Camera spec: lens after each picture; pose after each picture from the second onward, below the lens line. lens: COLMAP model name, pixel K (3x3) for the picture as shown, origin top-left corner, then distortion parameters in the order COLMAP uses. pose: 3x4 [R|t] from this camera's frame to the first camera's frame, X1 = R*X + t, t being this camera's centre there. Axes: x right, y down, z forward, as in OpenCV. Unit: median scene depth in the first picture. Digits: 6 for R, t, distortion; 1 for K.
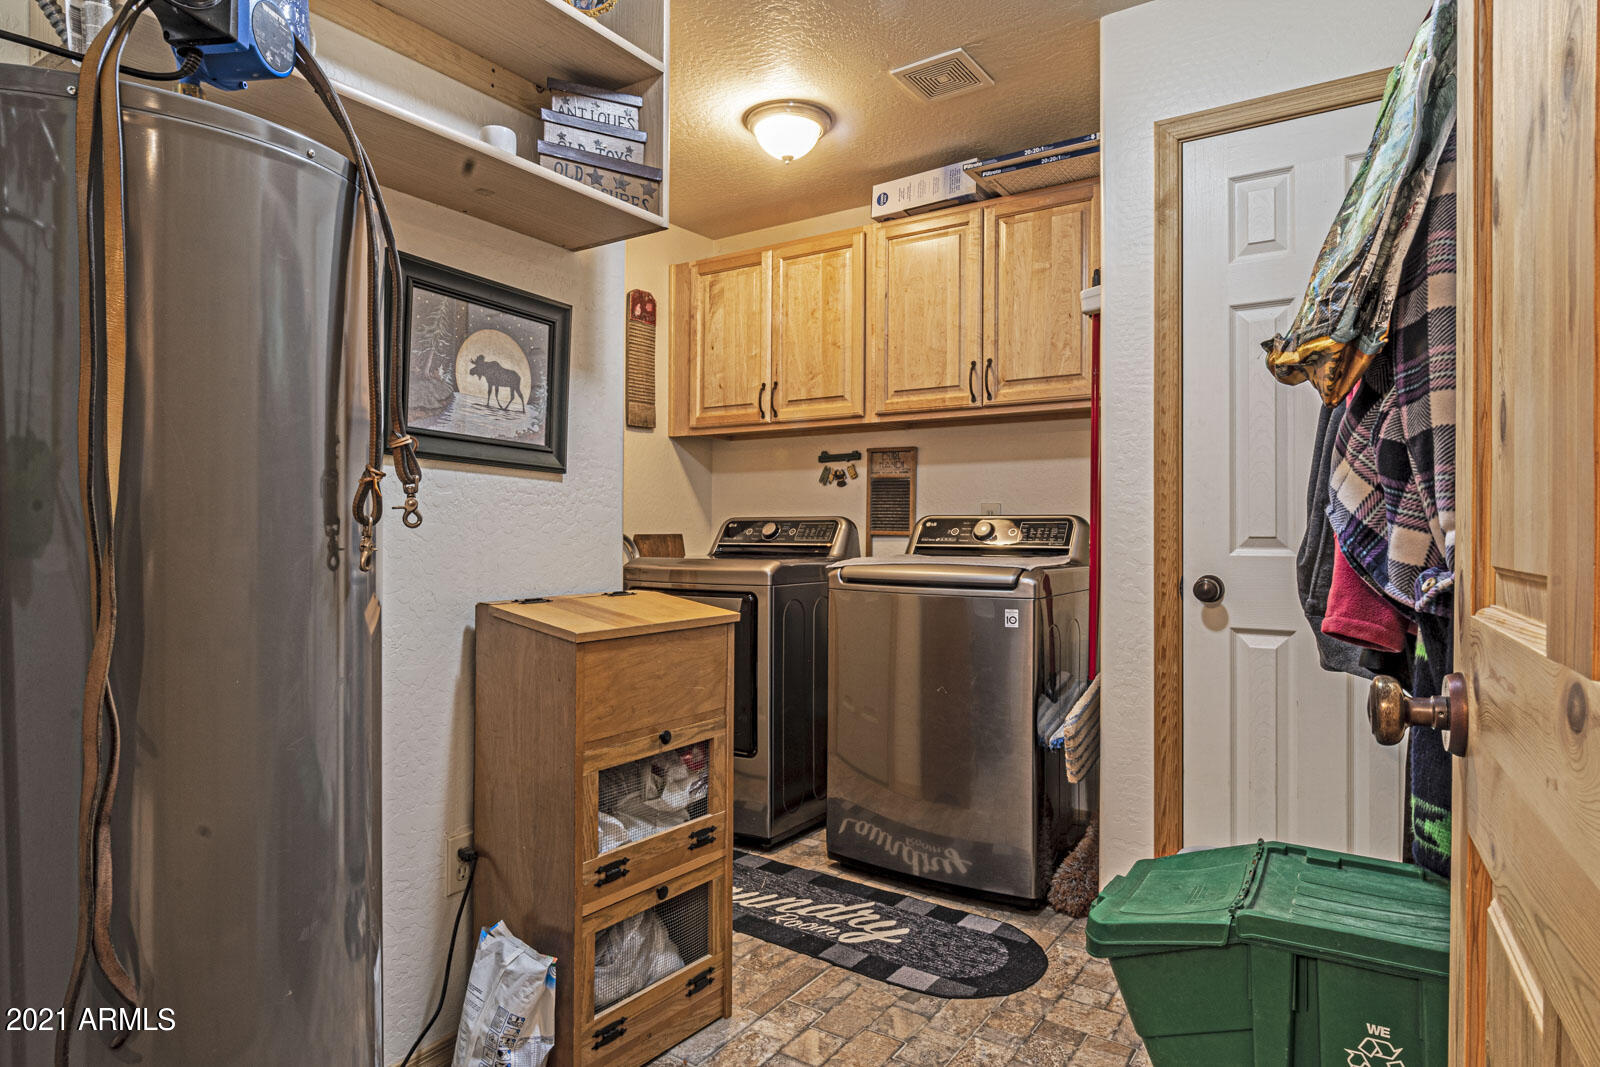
lens RADIAL K [[906.7, 0, 801.4], [0, 906.7, 516.2], [0, 0, 1]] dist [-0.000584, -0.000050]
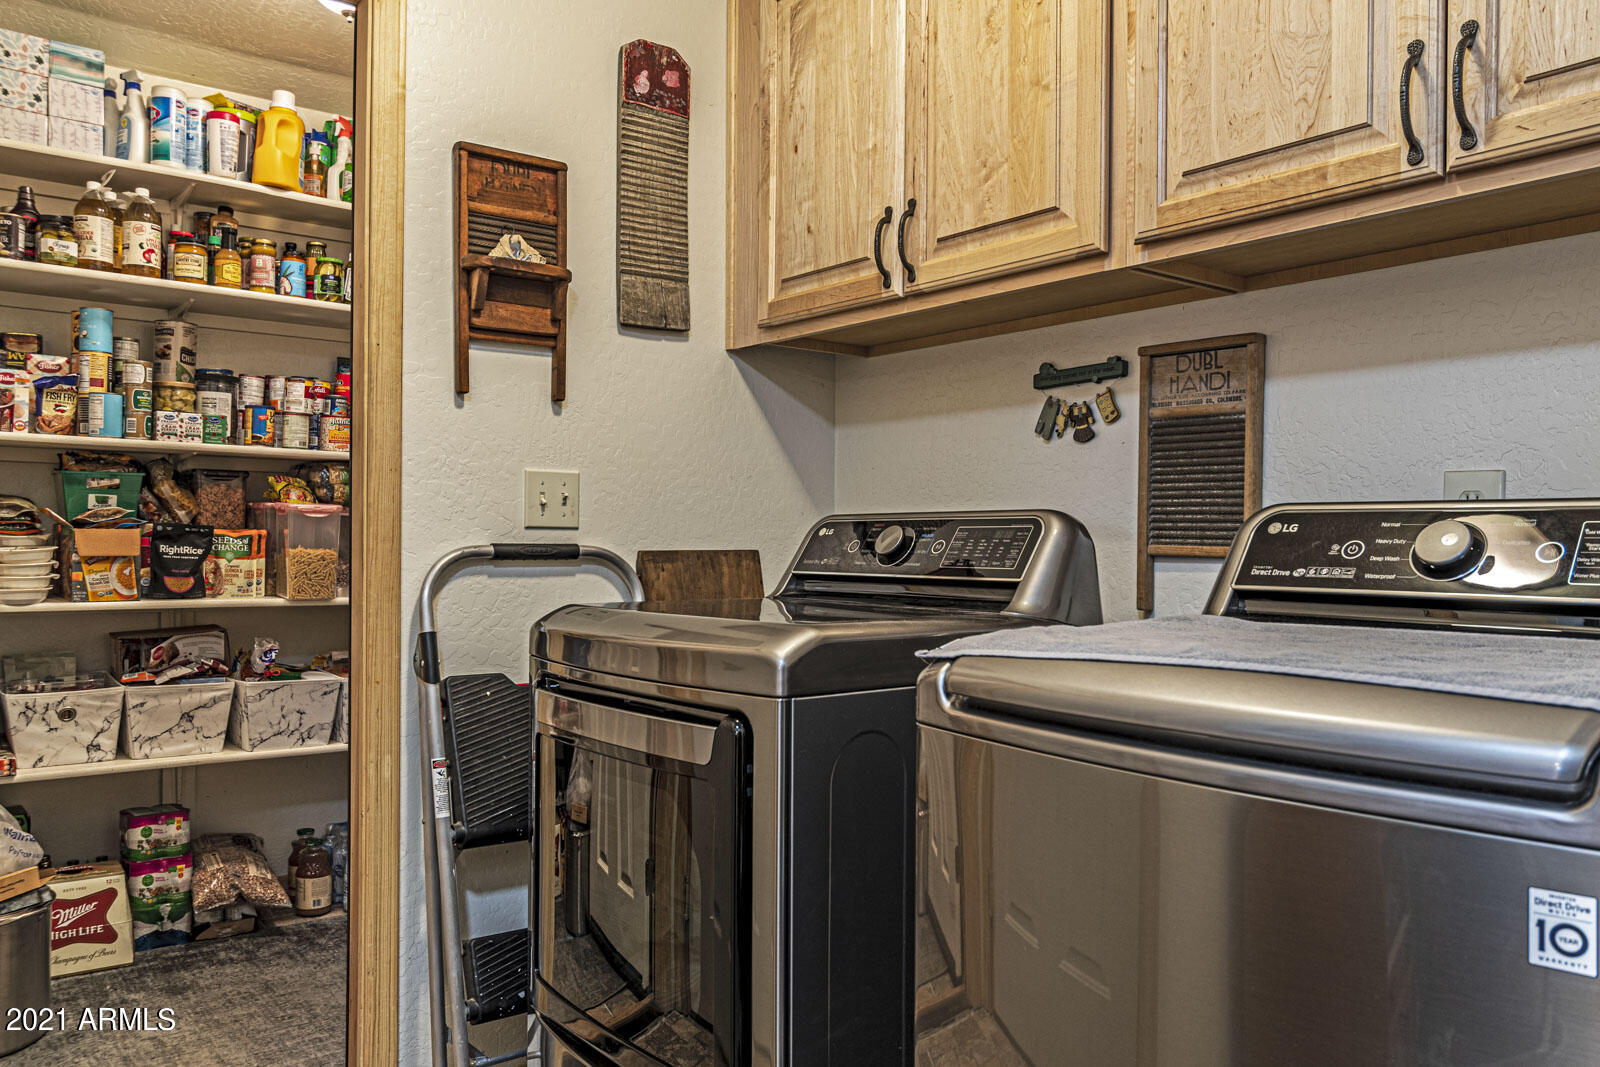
lens RADIAL K [[1176.2, 0, 798.5], [0, 1176.2, 527.5], [0, 0, 1]] dist [-0.003275, -0.000709]
pose [[0.950394, -0.002262, -0.311042, 0.093644], [0.003496, 0.999988, 0.003410, 0.005818], [0.311030, -0.004329, 0.950390, 0.447715]]
